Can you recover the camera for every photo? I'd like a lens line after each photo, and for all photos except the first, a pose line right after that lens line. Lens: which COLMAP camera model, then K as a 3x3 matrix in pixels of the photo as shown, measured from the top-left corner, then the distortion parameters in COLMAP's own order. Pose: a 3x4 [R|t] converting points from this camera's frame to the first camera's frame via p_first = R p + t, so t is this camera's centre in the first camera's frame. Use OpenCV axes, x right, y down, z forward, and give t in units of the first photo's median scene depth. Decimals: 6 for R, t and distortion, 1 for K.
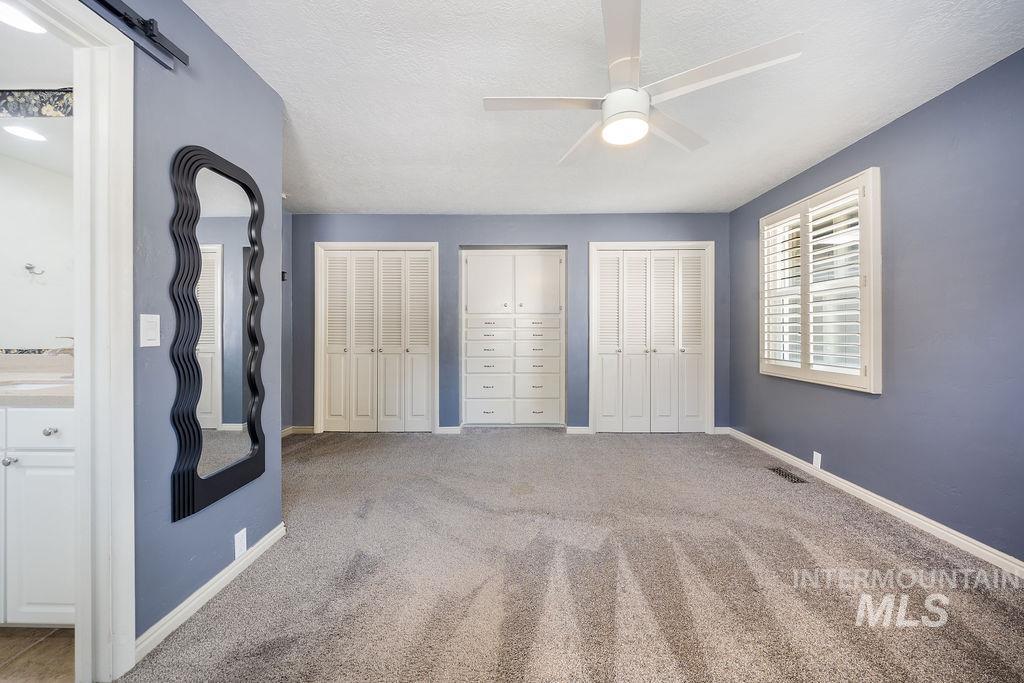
lens RADIAL K [[376.1, 0, 510.6], [0, 376.1, 329.2], [0, 0, 1]] dist [0.000322, 0.000010]
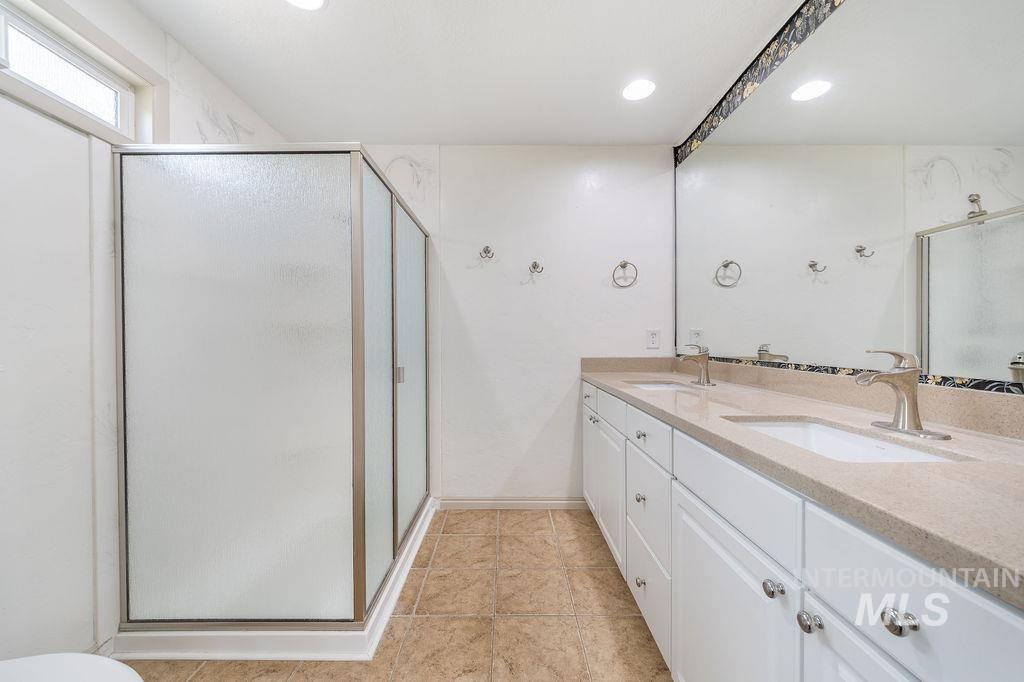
lens RADIAL K [[386.2, 0, 512.0], [0, 386.2, 341.0], [0, 0, 1]] dist [-0.000589, -0.000107]
pose [[0.018245, 0.004621, -0.999823, -0.275703], [0.005945, 0.999971, 0.004730, 0.000829], [0.999816, -0.006031, 0.018217, 0.200060]]
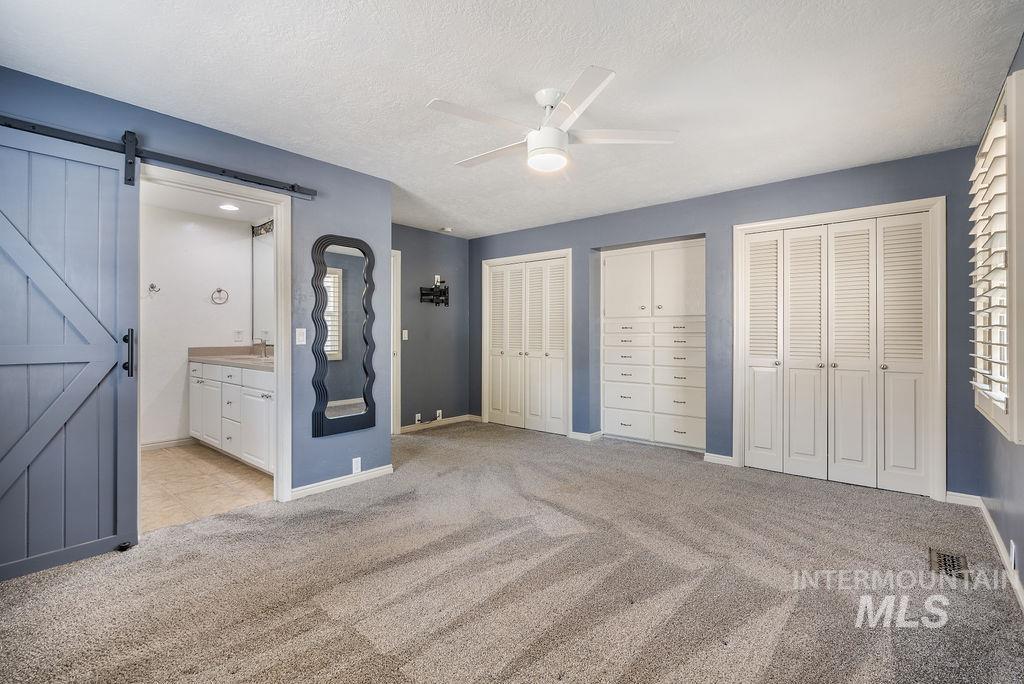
lens RADIAL K [[461.7, 0, 510.5], [0, 461.7, 332.9], [0, 0, 1]] dist [0.000730, -0.000169]
pose [[0.772014, 0.000147, -0.635606, 0.467450], [0.001118, 0.999998, 0.001588, -0.006307], [0.635605, -0.001937, 0.772012, -0.057981]]
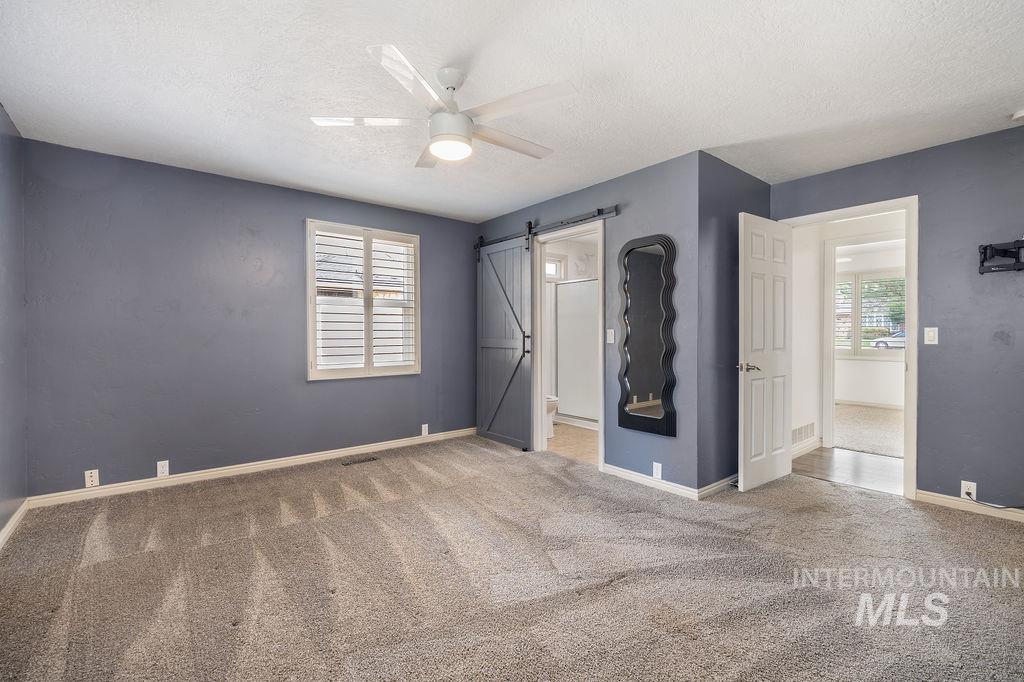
lens RADIAL K [[455.6, 0, 512.0], [0, 455.6, 341.0], [0, 0, 1]] dist [0.000796, -0.000057]
pose [[-0.771332, 0.007302, -0.636391, 0.416678], [0.001126, 0.999948, 0.010108, 0.001376], [0.636432, 0.007080, -0.771300, 0.895279]]
